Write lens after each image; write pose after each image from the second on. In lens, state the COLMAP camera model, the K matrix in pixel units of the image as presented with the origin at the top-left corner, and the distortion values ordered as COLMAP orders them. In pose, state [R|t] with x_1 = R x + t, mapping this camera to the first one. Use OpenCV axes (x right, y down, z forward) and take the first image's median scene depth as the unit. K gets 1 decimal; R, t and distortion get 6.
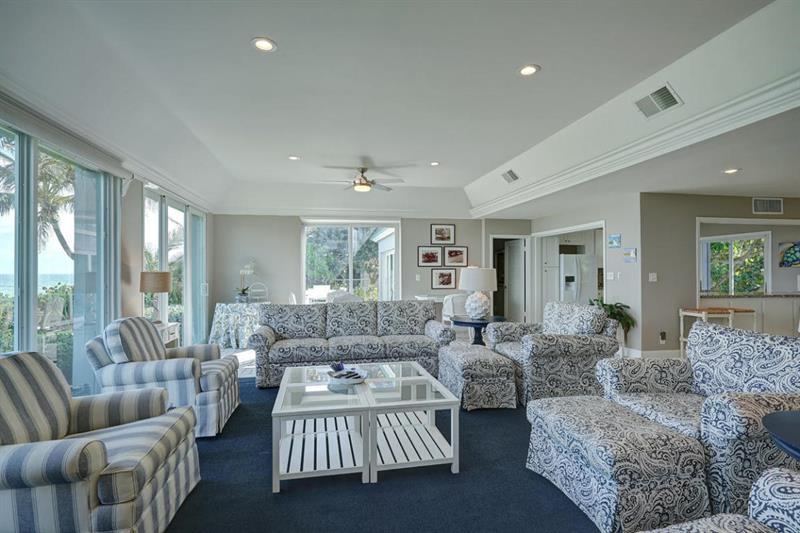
lens RADIAL K [[408.5, 0, 397.0], [0, 408.5, 269.7], [0, 0, 1]] dist [-0.000302, 0.000092]
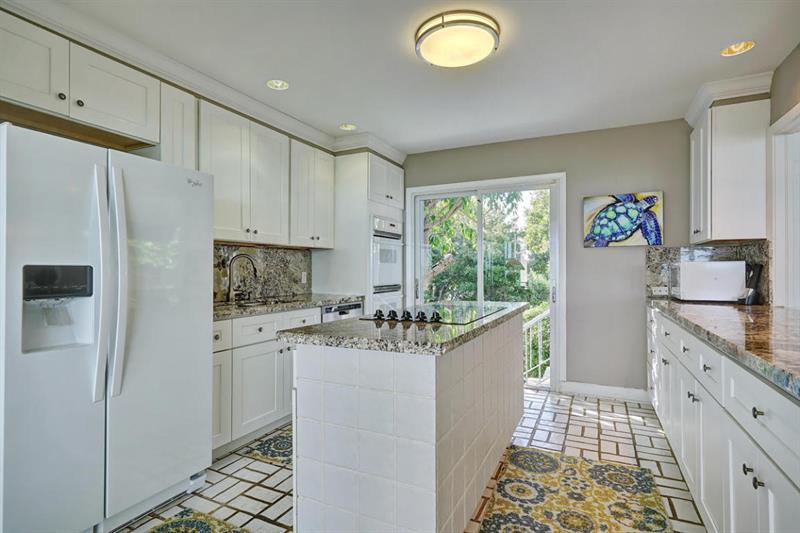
lens RADIAL K [[414.9, 0, 400.0], [0, 414.9, 266.5], [0, 0, 1]] dist [0.000327, 0.000182]
pose [[0.587121, 0.006036, 0.809477, 0.425949], [-0.001759, 0.999979, -0.006180, 0.019776], [-0.809497, 0.002204, 0.587119, 0.909762]]
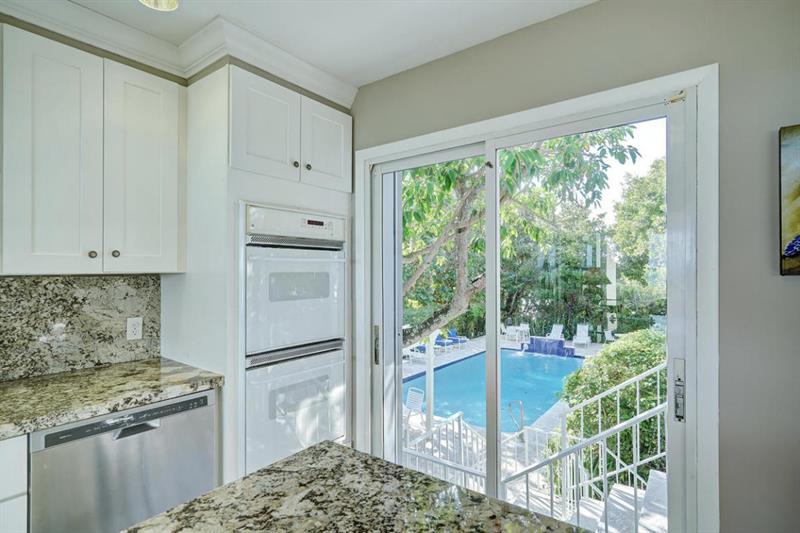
lens RADIAL K [[408.5, 0, 397.0], [0, 408.5, 269.7], [0, 0, 1]] dist [-0.000302, 0.000092]
pose [[0.735964, 0.000800, 0.677020, 0.730470], [-0.001638, 0.999998, 0.000598, -0.008405], [-0.677019, -0.001549, 0.735964, 1.006891]]
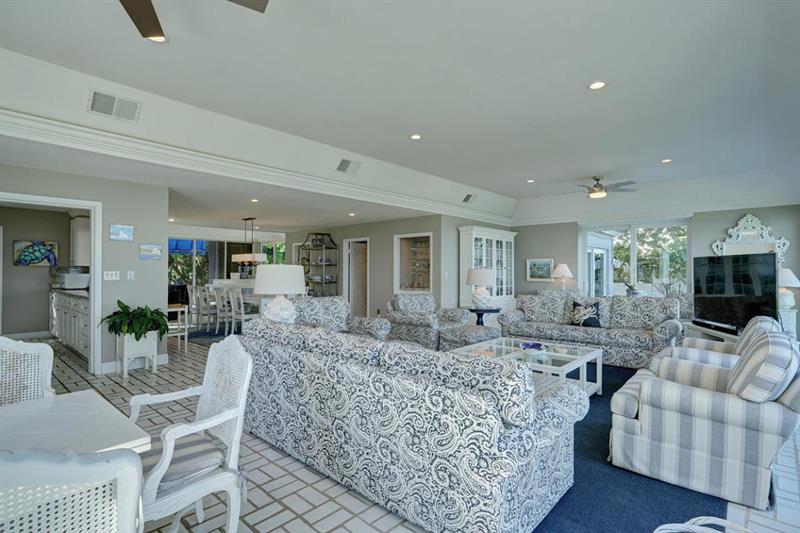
lens RADIAL K [[399.9, 0, 400.1], [0, 399.9, 271.2], [0, 0, 1]] dist [-0.002013, 0.000380]
pose [[-0.619283, 0.000875, 0.785167, -0.367801], [-0.004482, 0.999979, -0.004649, 0.007126], [-0.785155, -0.006398, -0.619267, 0.889359]]
